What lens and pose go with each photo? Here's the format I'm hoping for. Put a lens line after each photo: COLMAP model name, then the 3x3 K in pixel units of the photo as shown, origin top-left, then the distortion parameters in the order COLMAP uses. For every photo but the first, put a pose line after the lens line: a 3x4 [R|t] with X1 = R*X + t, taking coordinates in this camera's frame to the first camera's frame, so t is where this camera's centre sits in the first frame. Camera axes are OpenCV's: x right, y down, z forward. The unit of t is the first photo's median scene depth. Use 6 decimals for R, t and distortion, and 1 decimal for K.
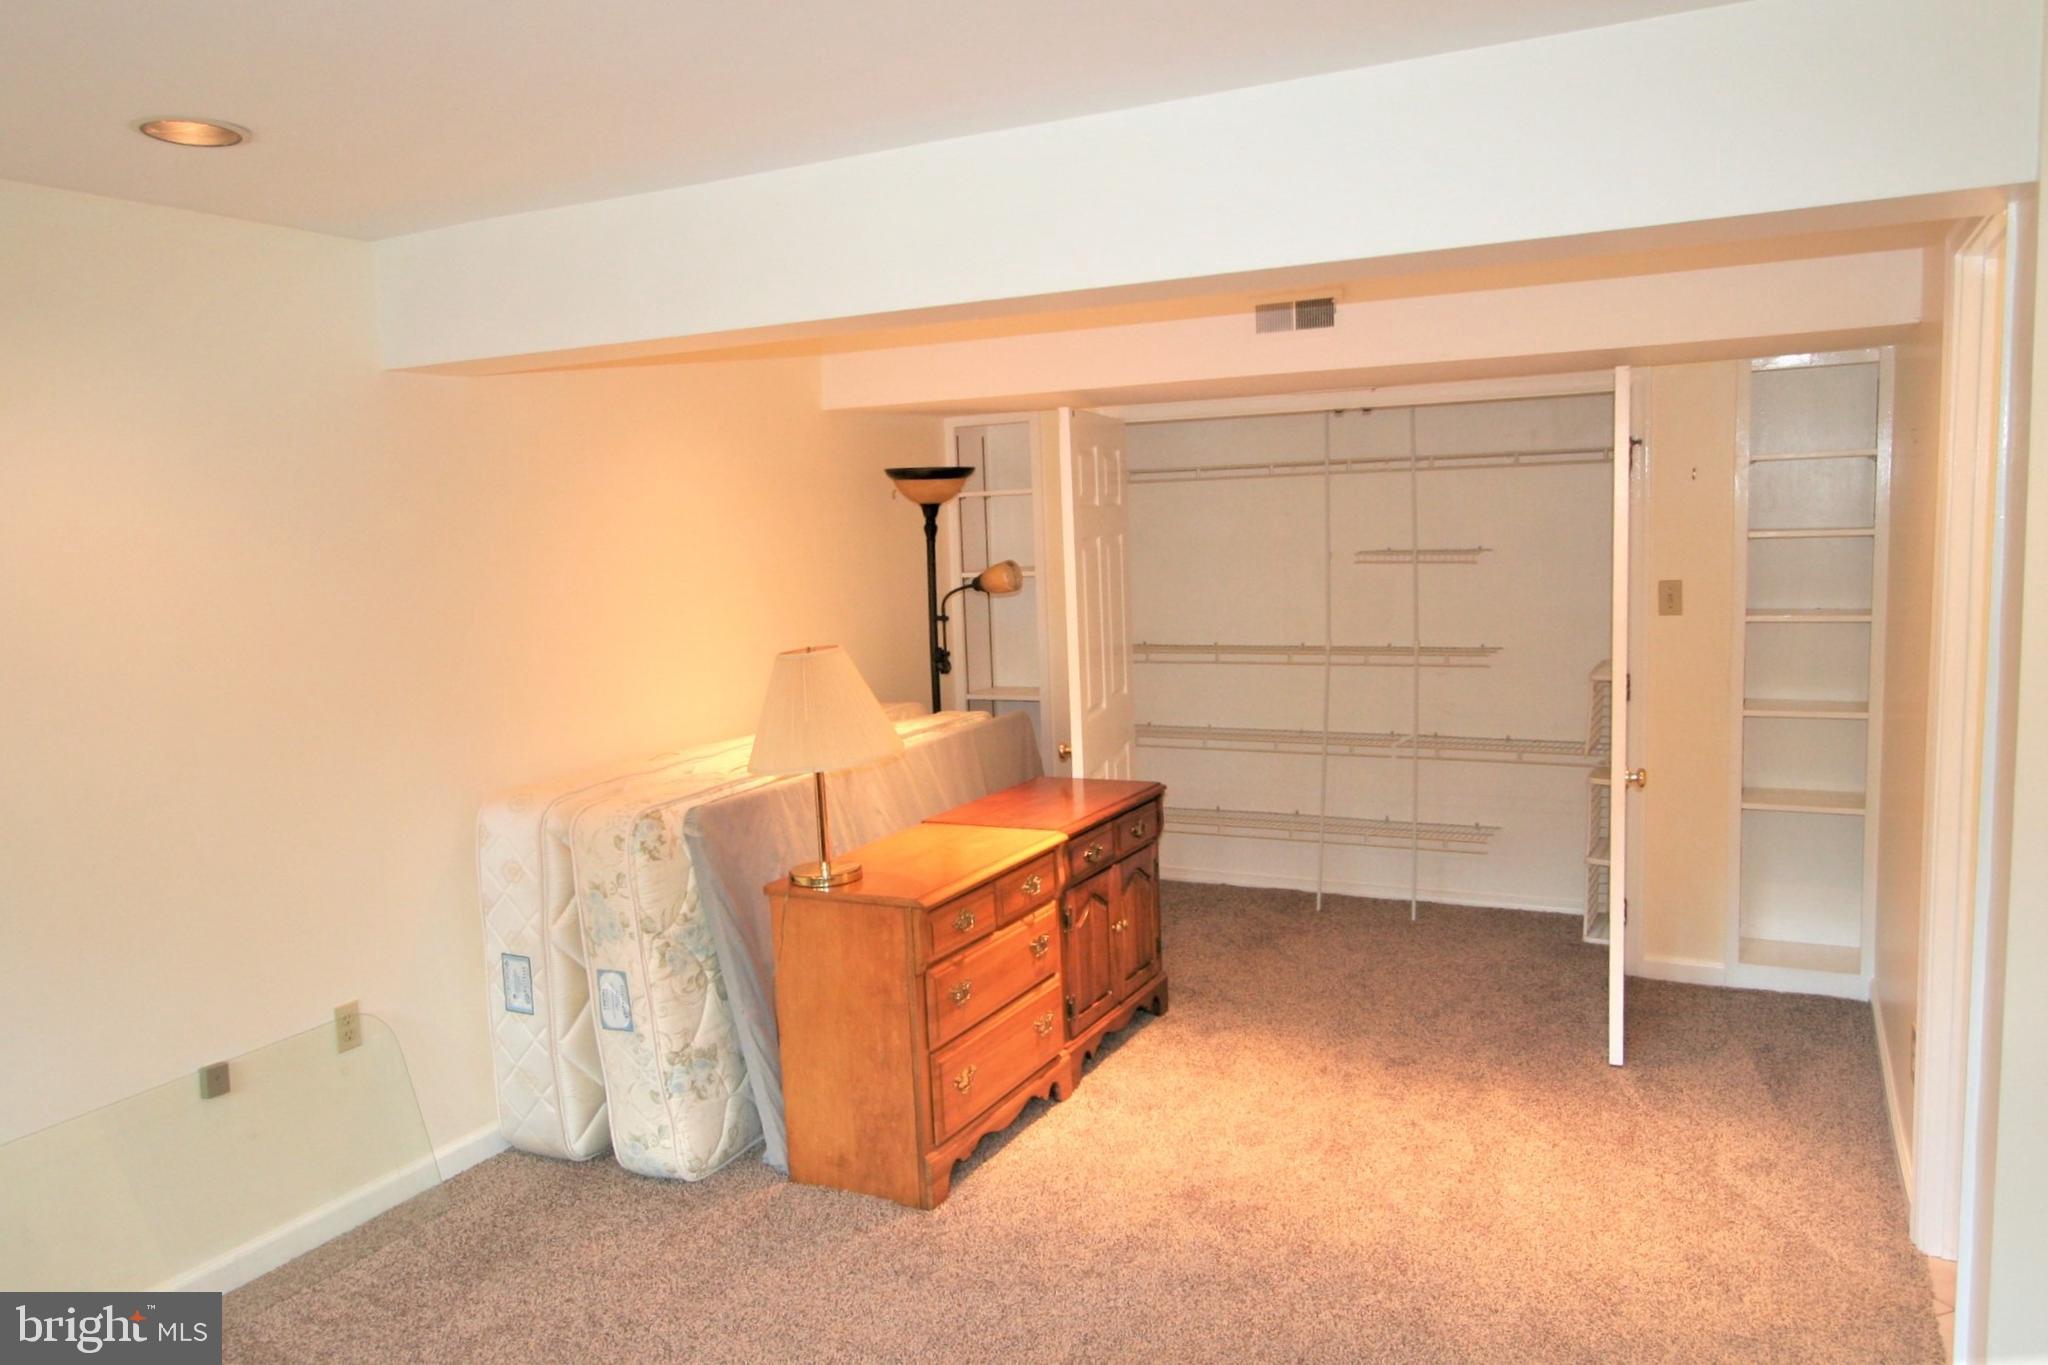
lens RADIAL K [[1412.7, 0, 1025.8], [0, 1412.7, 688.6], [0, 0, 1]] dist [-0.006734, 0.002560]
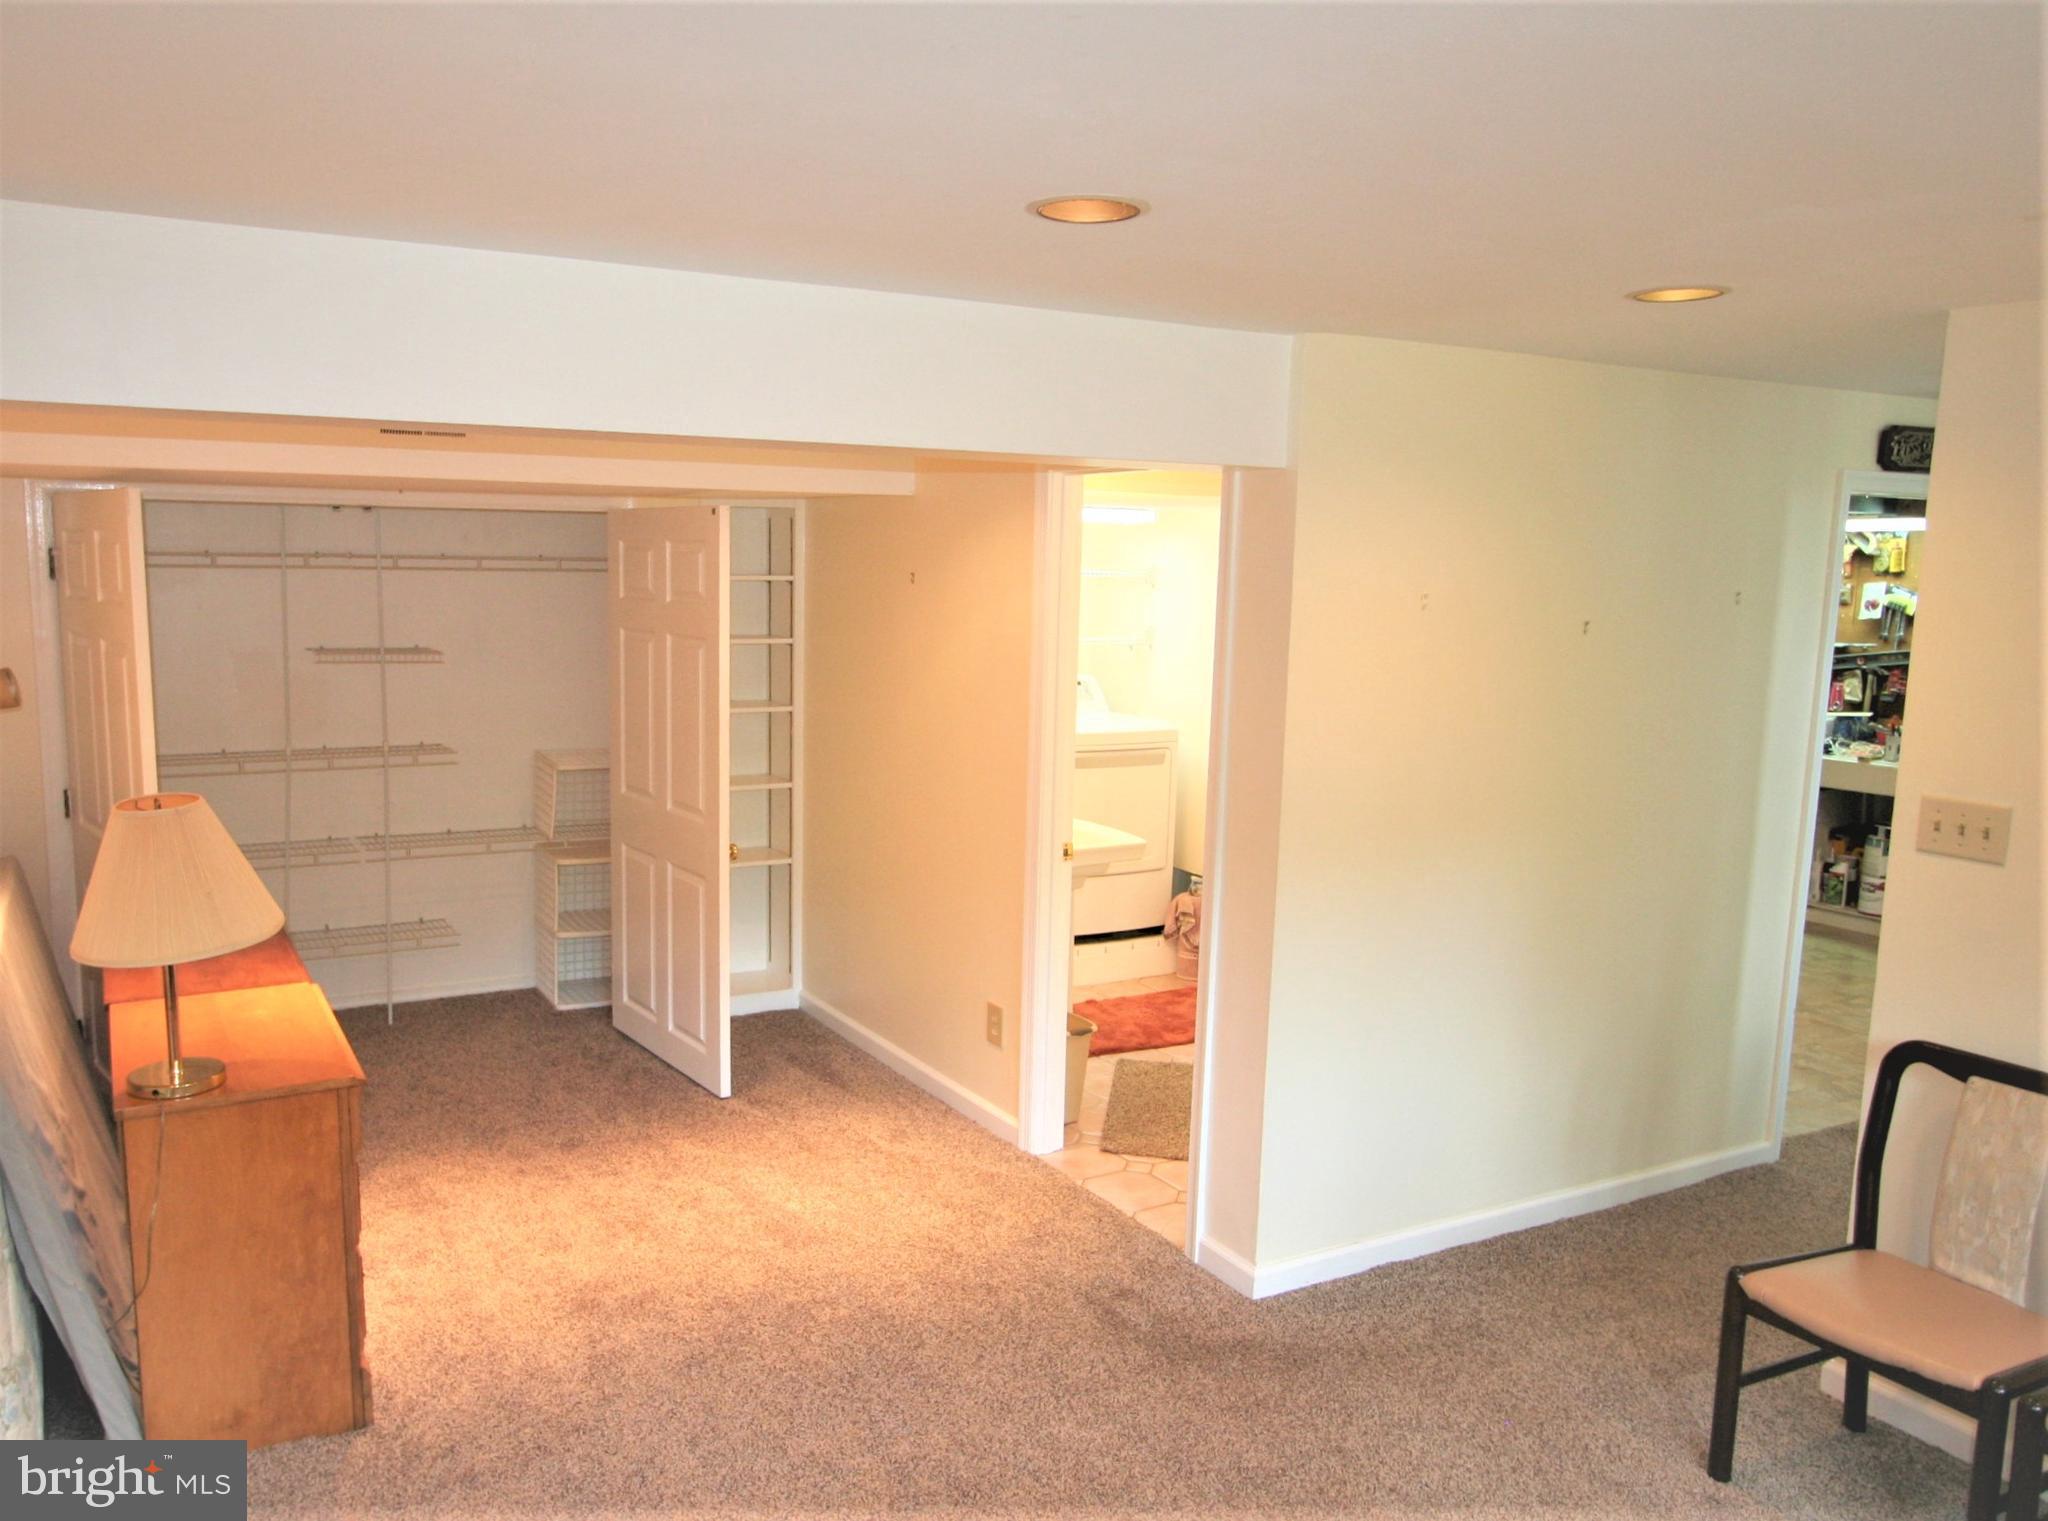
lens RADIAL K [[1373.8, 0, 1022.8], [0, 1373.8, 756.4], [0, 0, 1]] dist [-0.011316, 0.002711]
pose [[0.601795, -0.054697, 0.796775, -0.396292], [0.060128, 0.997924, 0.023091, -0.033621], [-0.796384, 0.034013, 0.603835, 0.123681]]
